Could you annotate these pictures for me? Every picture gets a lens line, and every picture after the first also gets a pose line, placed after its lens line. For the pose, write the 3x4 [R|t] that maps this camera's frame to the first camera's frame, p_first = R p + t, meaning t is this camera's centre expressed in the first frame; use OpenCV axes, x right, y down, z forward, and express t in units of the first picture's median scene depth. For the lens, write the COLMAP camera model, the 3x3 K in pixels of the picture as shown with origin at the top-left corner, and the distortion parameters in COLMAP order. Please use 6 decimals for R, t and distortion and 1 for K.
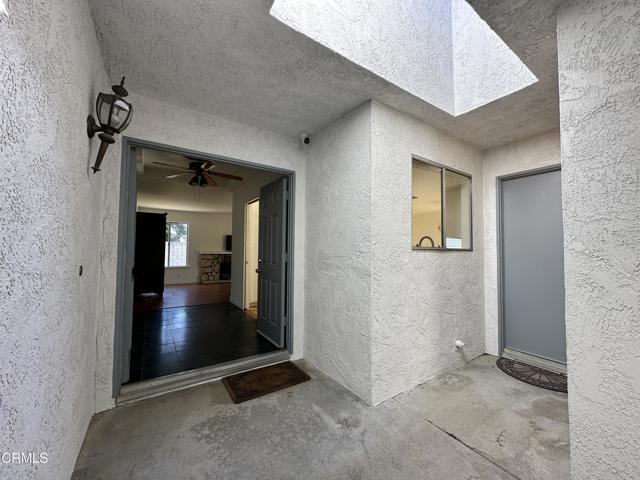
lens RADIAL K [[256.4, 0, 320.3], [0, 256.4, 242.0], [0, 0, 1]] dist [-0.003269, 0.000653]
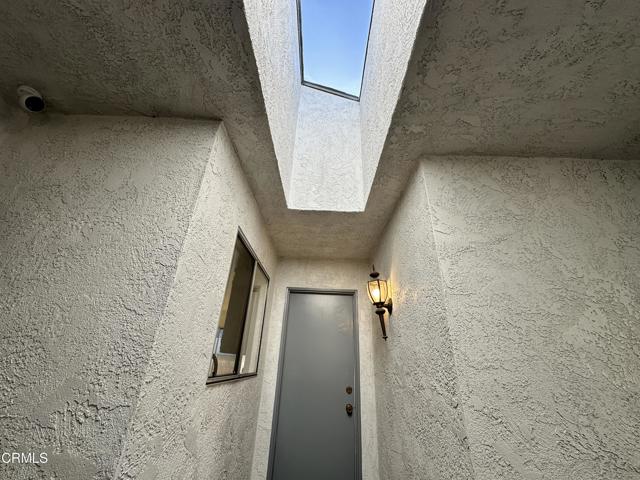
lens RADIAL K [[256.4, 0, 322.0], [0, 256.4, 238.8], [0, 0, 1]] dist [-0.003269, 0.000653]
pose [[0.560806, 0.375085, 0.738111, -0.017068], [-0.068103, 0.909372, -0.410371, -0.048000], [-0.825141, 0.179871, 0.535526, 0.493251]]
